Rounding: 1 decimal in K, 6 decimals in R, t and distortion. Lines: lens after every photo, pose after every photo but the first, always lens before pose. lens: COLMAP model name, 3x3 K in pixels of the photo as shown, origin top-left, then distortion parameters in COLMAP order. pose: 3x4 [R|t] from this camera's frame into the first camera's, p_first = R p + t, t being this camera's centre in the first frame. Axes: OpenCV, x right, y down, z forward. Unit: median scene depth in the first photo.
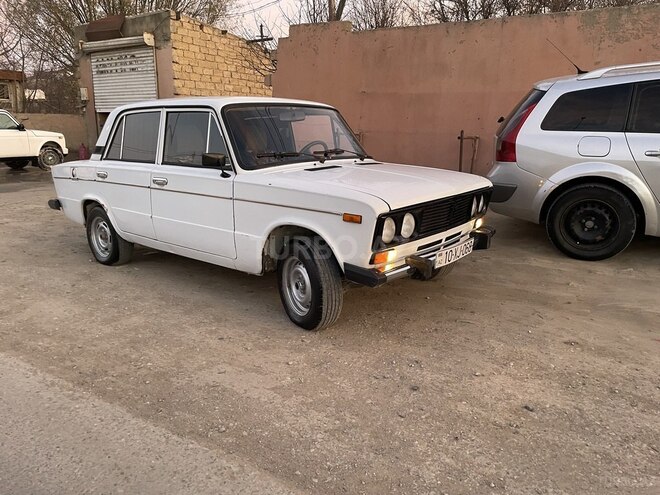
lens RADIAL K [[474.4, 0, 334.1], [0, 474.4, 255.5], [0, 0, 1]] dist [0.086120, -0.100450]
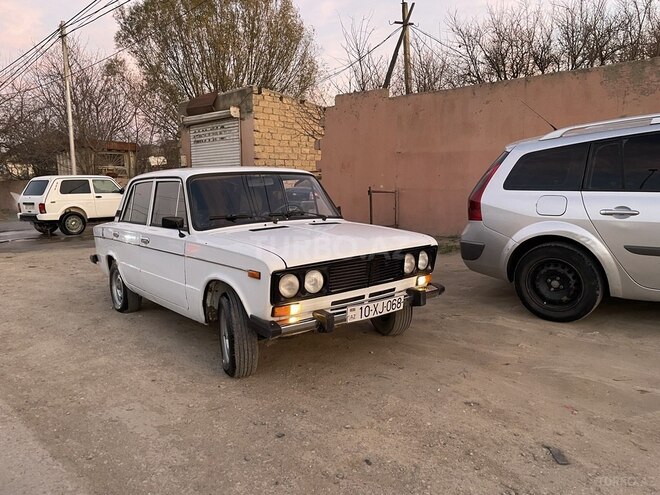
lens RADIAL K [[476.3, 0, 334.3], [0, 476.3, 255.4], [0, 0, 1]] dist [0.081862, -0.099031]
pose [[0.980875, 0.006125, -0.194542, 0.296996], [-0.027836, 0.993645, -0.109063, -0.003926], [0.192637, 0.112392, 0.974812, -0.038088]]
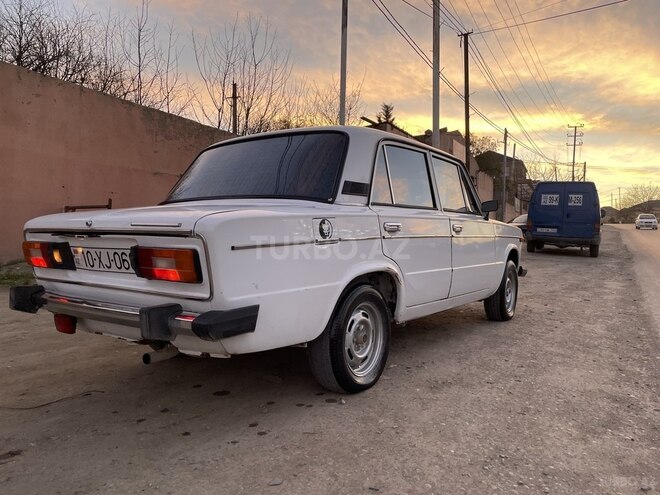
lens RADIAL K [[499.1, 0, 318.5], [0, 499.1, 246.1], [0, 0, 1]] dist [0.068143, -0.078195]
pose [[-0.036587, -0.025991, 0.998992, -1.254849], [0.242688, 0.969504, 0.034112, -0.208469], [-0.969414, 0.243692, -0.029164, 1.237348]]
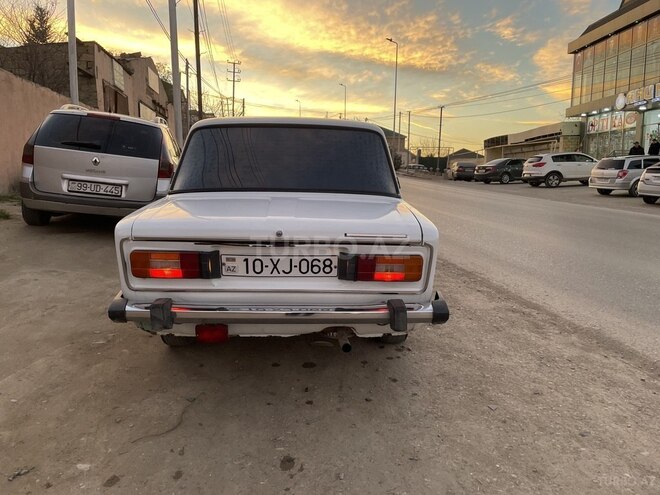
lens RADIAL K [[497.4, 0, 327.3], [0, 497.4, 248.3], [0, 0, 1]] dist [0.085564, -0.112520]
pose [[-0.656057, -0.136416, 0.742280, -1.137916], [0.171851, 0.930690, 0.322931, -0.441370], [-0.734885, 0.339422, -0.587143, 1.777792]]
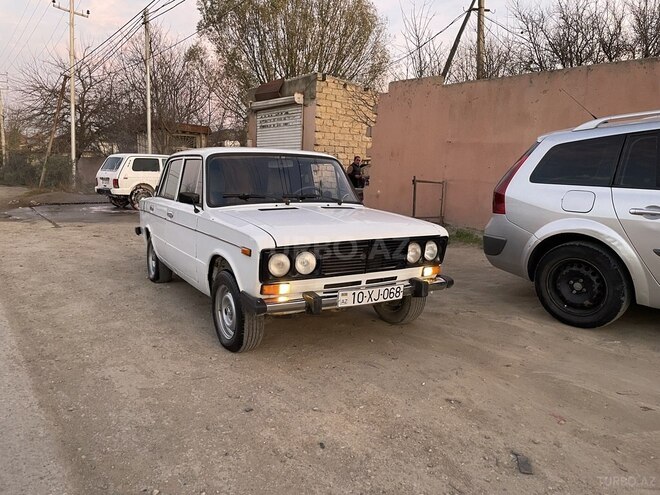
lens RADIAL K [[476.1, 0, 330.0], [0, 476.1, 247.5], [0, 0, 1]] dist [0.085793, -0.104744]
pose [[0.941302, 0.072483, -0.329691, 0.406135], [-0.108759, 0.989715, -0.092927, -0.002445], [0.319565, 0.123329, 0.939504, -0.002914]]
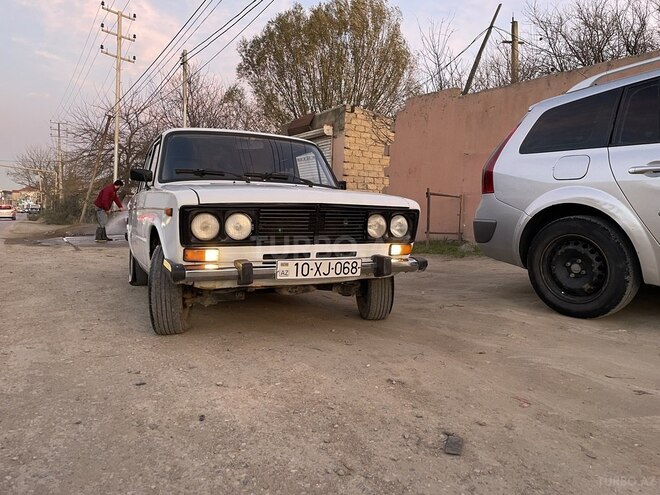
lens RADIAL K [[479.8, 0, 335.3], [0, 479.8, 247.7], [0, 0, 1]] dist [0.080255, -0.096051]
pose [[0.912680, 0.044016, -0.406298, 0.518404], [-0.122710, 0.977824, -0.169715, 0.083804], [0.389818, 0.204752, 0.897841, 0.166497]]
